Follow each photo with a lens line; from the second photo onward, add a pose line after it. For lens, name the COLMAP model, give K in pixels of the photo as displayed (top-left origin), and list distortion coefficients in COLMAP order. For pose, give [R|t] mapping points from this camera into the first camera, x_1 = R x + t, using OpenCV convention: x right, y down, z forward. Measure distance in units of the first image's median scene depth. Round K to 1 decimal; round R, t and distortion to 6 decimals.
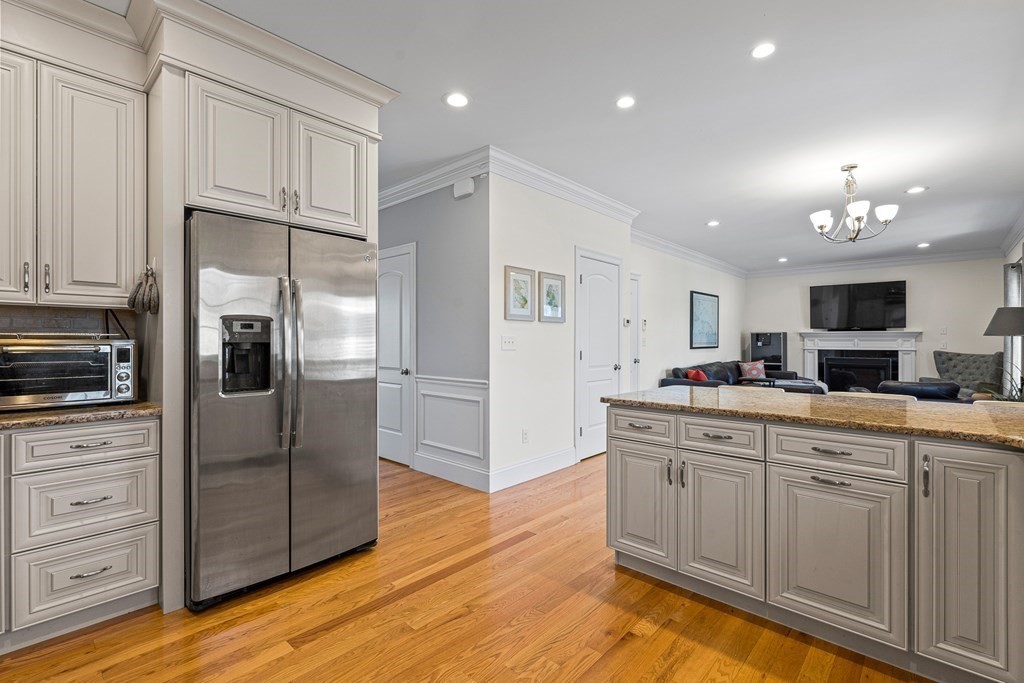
lens RADIAL K [[463.7, 0, 519.3], [0, 463.7, 340.1], [0, 0, 1]] dist [-0.003185, 0.000376]
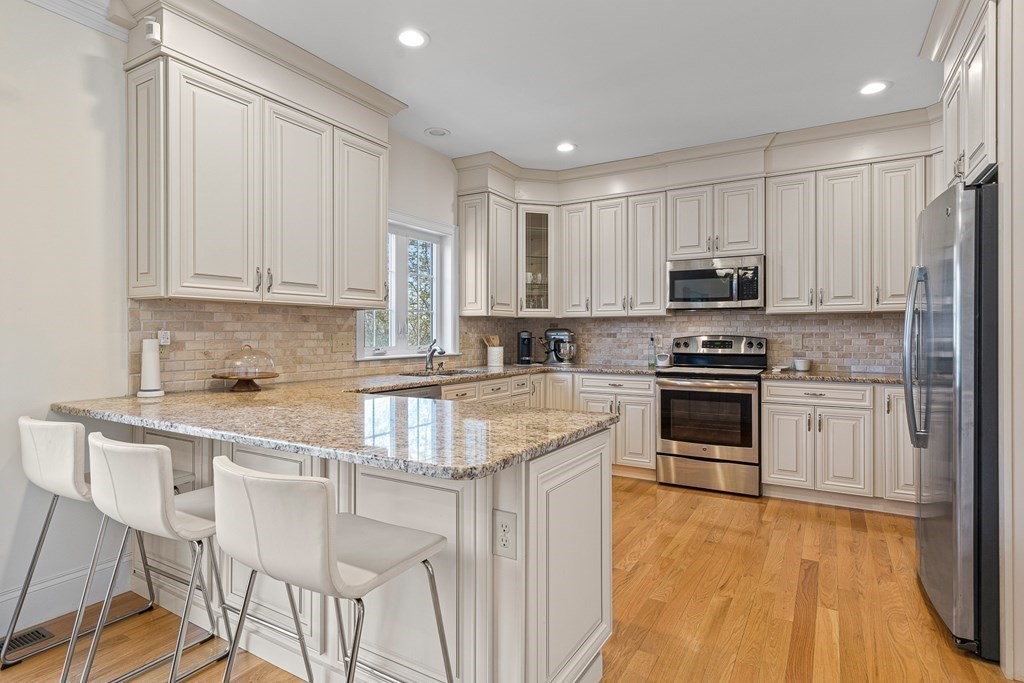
lens RADIAL K [[540.8, 0, 515.0], [0, 540.8, 332.7], [0, 0, 1]] dist [-0.009445, 0.013506]
pose [[-0.979590, -0.000265, -0.201007, 0.548671], [0.000610, 0.999991, -0.004290, 0.004613], [0.201006, -0.004325, -0.979580, 1.969651]]
